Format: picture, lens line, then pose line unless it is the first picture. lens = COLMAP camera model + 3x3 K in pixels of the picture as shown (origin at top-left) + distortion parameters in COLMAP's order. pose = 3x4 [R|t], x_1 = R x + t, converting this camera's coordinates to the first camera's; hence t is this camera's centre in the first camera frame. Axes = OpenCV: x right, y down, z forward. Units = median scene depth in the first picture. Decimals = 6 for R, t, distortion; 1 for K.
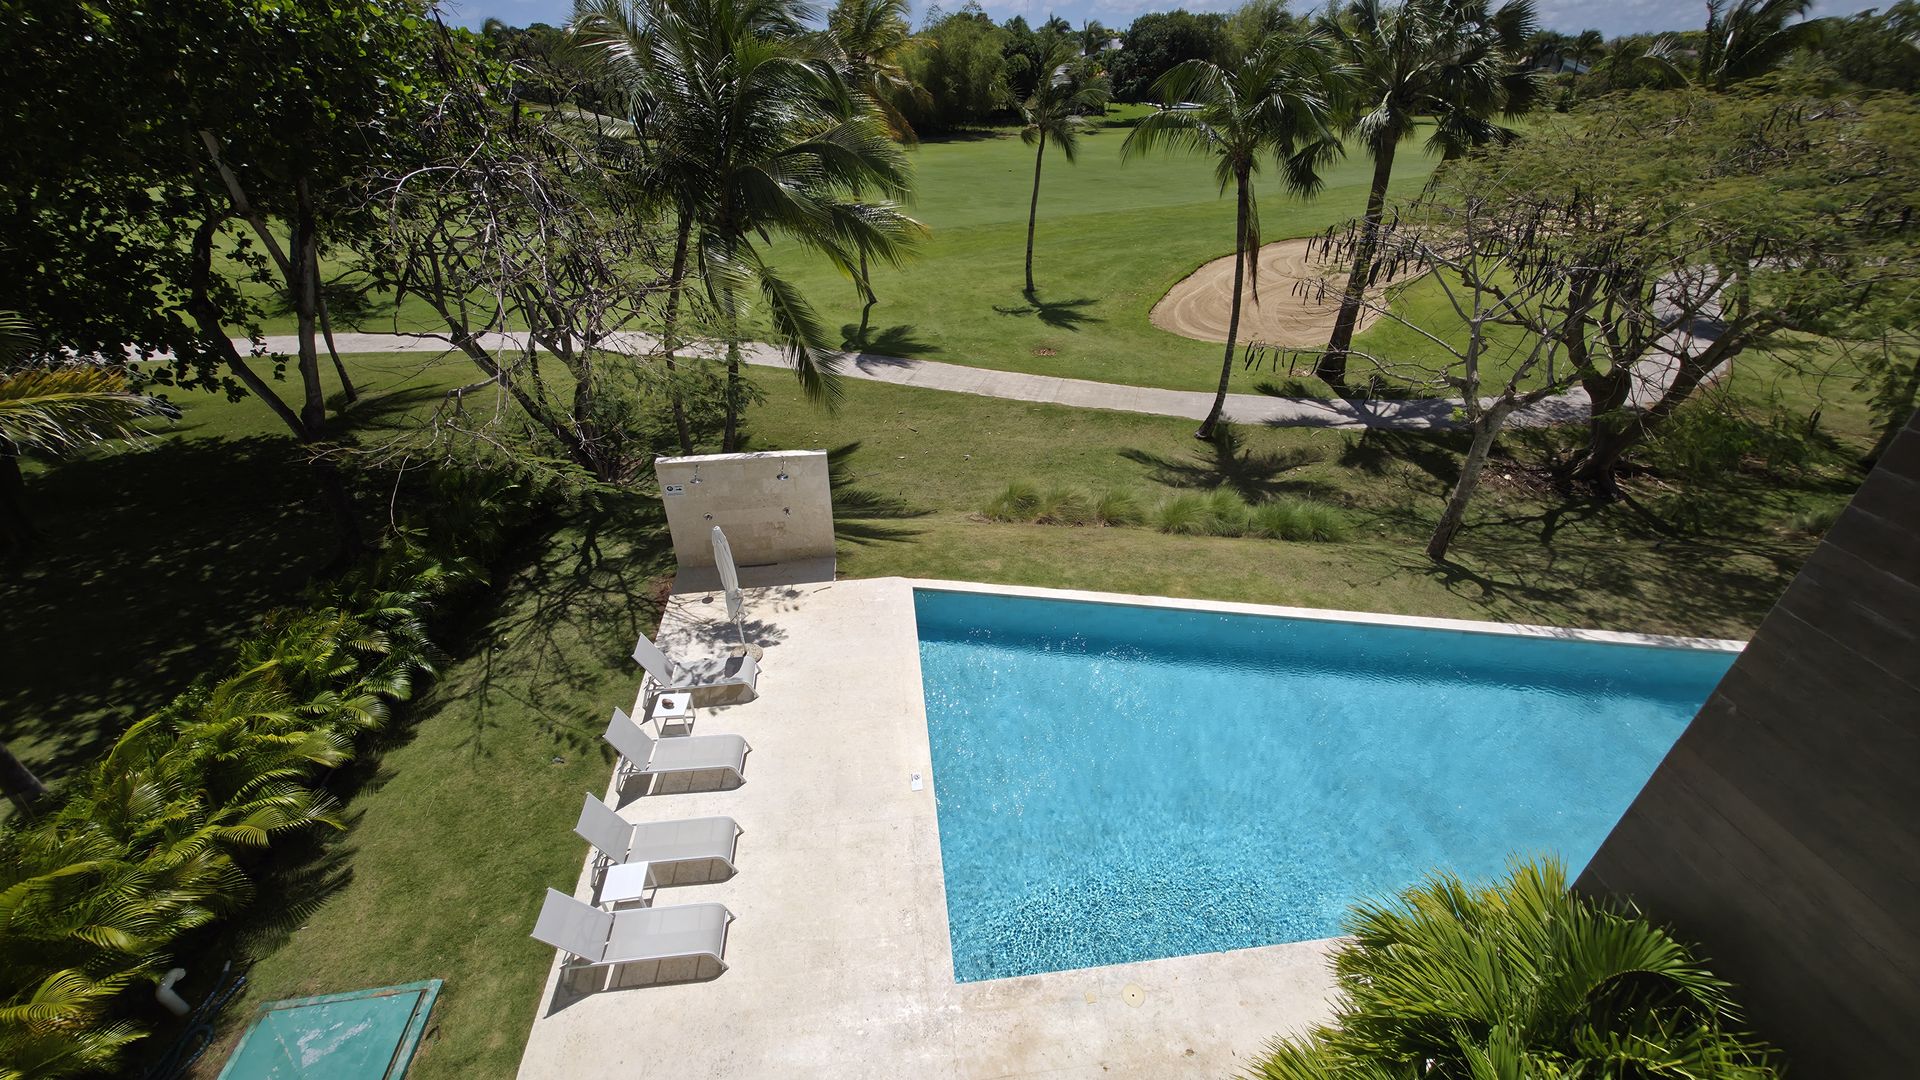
lens RADIAL K [[769.3, 0, 953.4], [0, 769.3, 547.1], [0, 0, 1]] dist [-0.005937, 0.000270]
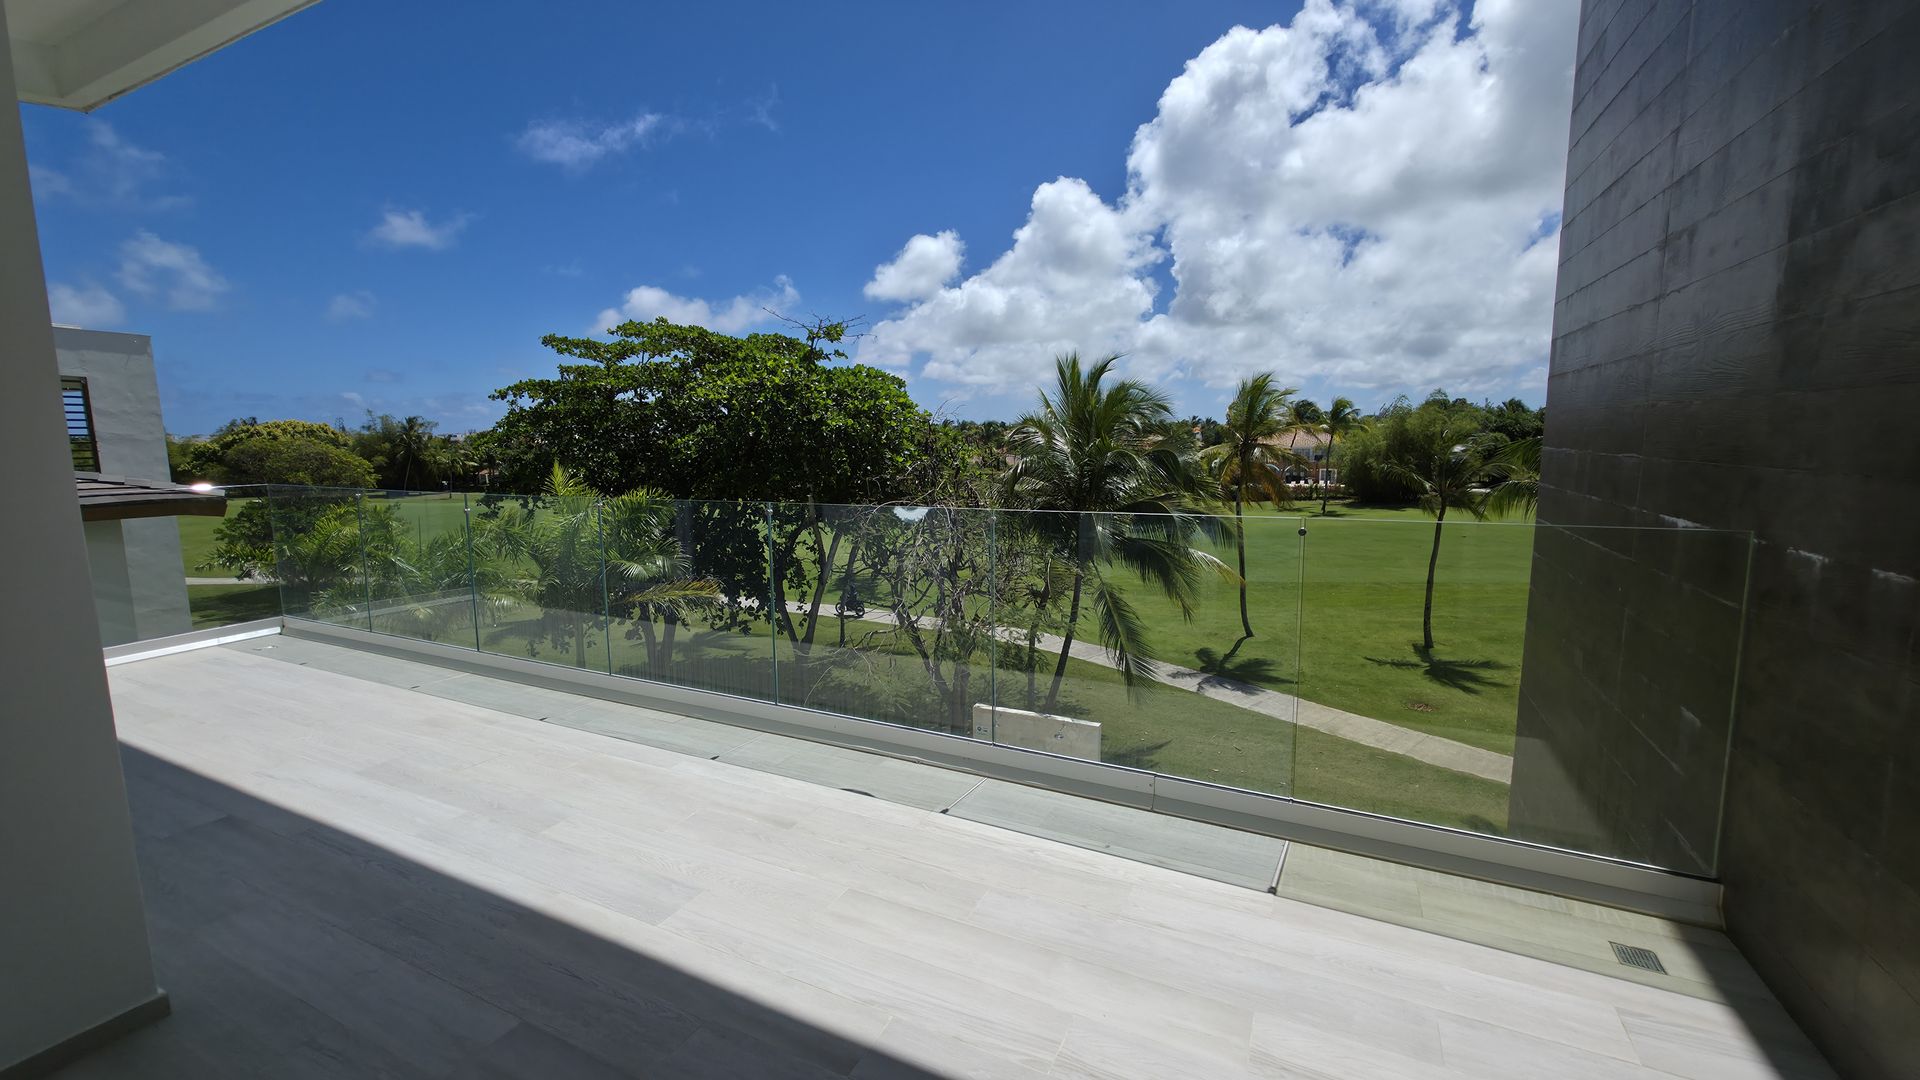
lens RADIAL K [[769.3, 0, 950.1], [0, 769.3, 534.4], [0, 0, 1]] dist [-0.005937, 0.000270]
pose [[0.840001, 0.063758, -0.538826, 0.143478], [-0.286224, 0.895728, -0.340218, 0.045522], [0.460950, 0.440008, 0.770661, -0.089025]]
